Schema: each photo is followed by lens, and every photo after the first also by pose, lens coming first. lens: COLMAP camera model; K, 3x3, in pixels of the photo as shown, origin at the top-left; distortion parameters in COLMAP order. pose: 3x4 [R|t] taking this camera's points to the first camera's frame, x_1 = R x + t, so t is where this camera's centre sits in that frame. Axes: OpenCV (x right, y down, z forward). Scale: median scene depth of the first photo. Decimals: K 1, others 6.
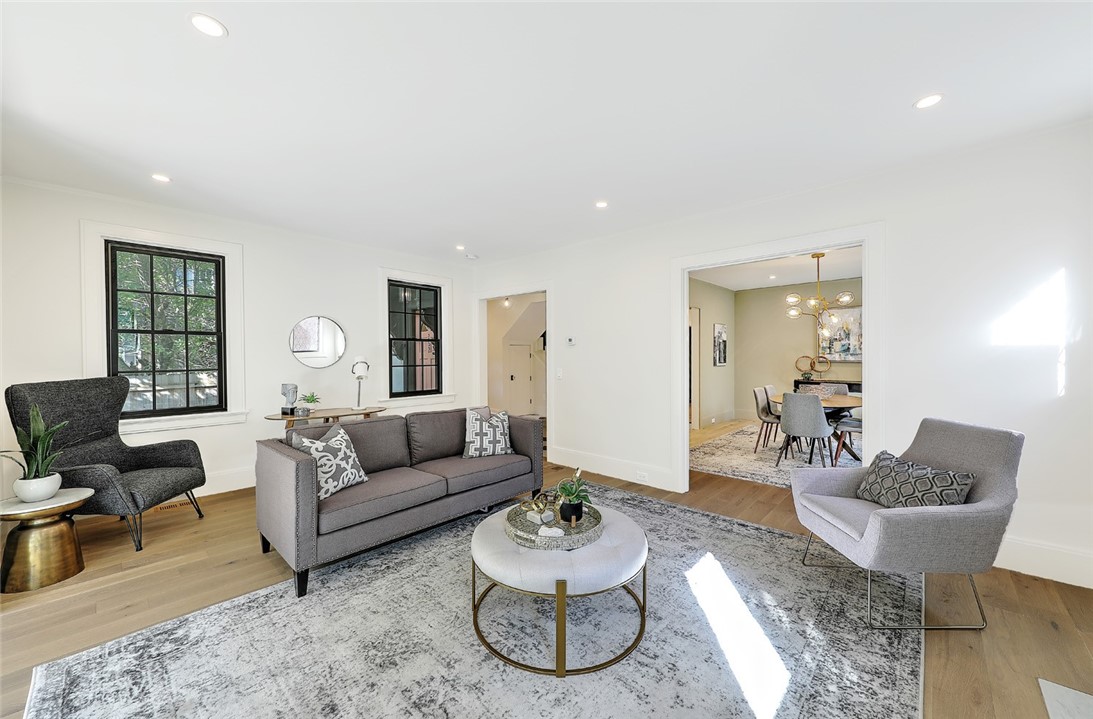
lens RADIAL K [[405.7, 0, 549.3], [0, 405.7, 358.5], [0, 0, 1]] dist [-0.002596, -0.000382]
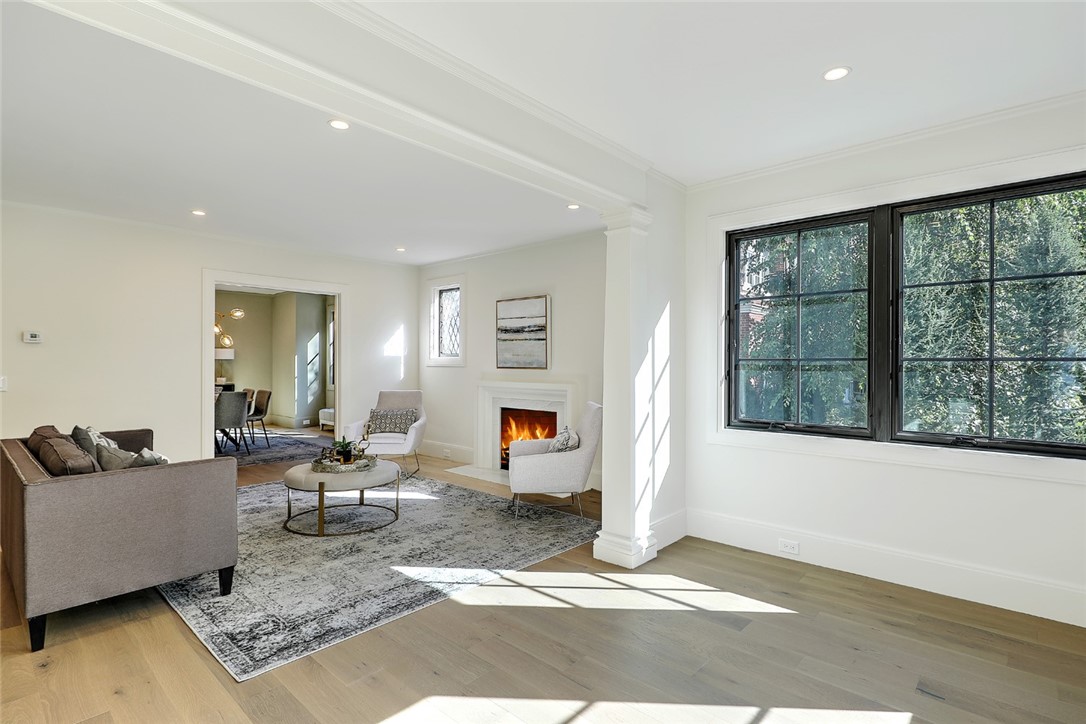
lens RADIAL K [[527.5, 0, 539.3], [0, 527.5, 362.0], [0, 0, 1]] dist [-0.001701, -0.000059]
pose [[0.001849, 0.005103, 0.999985, -2.069242], [0.003775, 0.999980, -0.005110, 0.025357], [-0.999991, 0.003784, 0.001830, 0.241761]]
